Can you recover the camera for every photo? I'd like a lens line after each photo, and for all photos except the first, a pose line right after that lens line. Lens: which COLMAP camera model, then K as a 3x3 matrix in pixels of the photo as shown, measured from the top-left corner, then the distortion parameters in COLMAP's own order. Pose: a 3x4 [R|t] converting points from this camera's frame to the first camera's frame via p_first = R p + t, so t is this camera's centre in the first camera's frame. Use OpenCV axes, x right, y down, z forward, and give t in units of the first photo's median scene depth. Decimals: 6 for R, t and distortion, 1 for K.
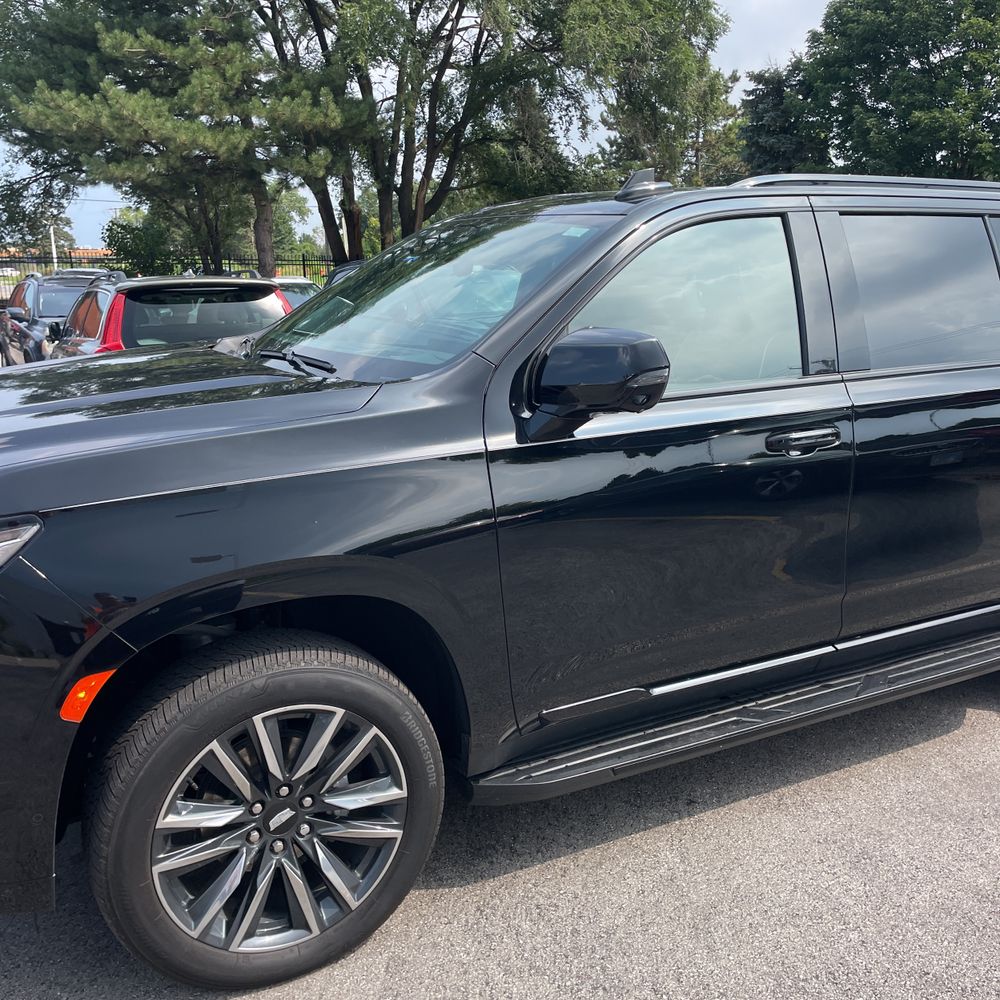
lens RADIAL K [[1014.2, 0, 489.7], [0, 1014.2, 487.7], [0, 0, 1]] dist [0.080218, -0.098307]
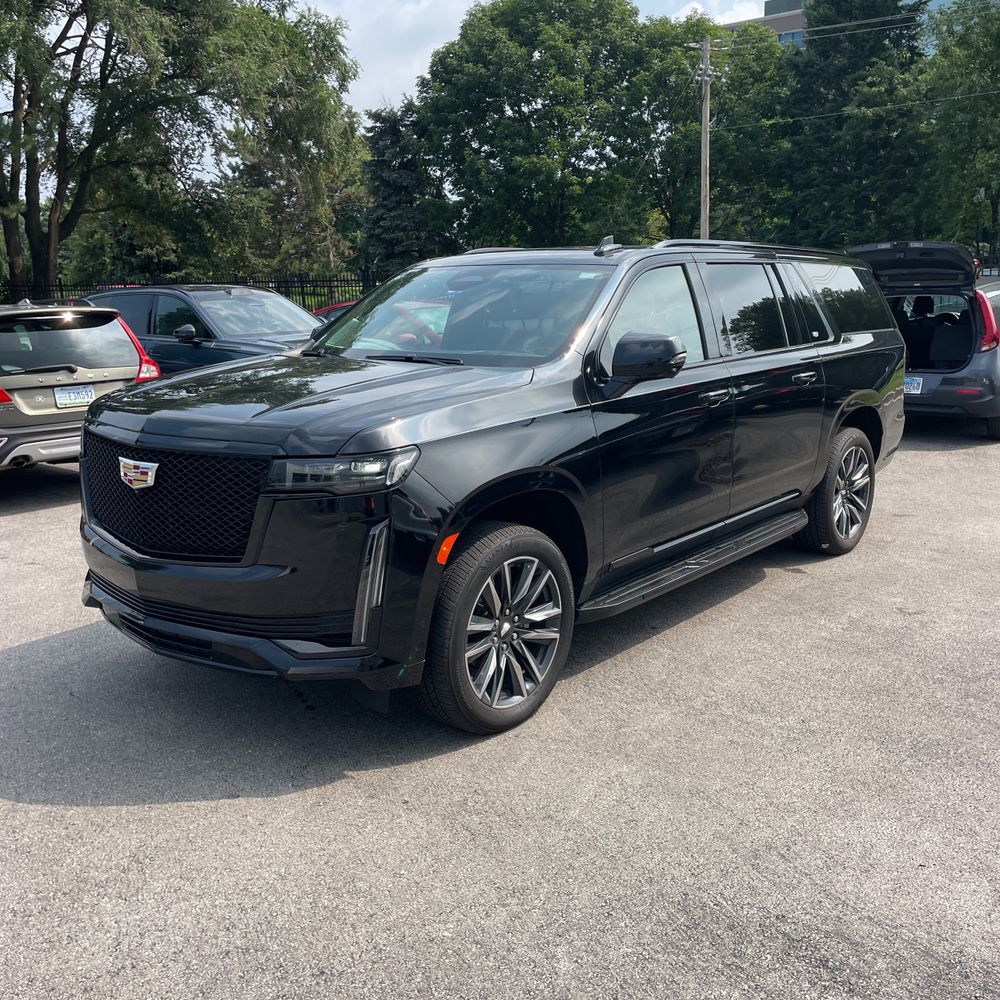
lens RADIAL K [[1005.4, 0, 500.0], [0, 1005.4, 500.0], [0, 0, 1]] dist [0.101996, -0.142366]
pose [[0.927138, -0.082859, 0.365445, -0.735050], [0.086561, 0.996227, 0.006273, 0.093945], [-0.364586, 0.025817, 0.930812, -0.491888]]
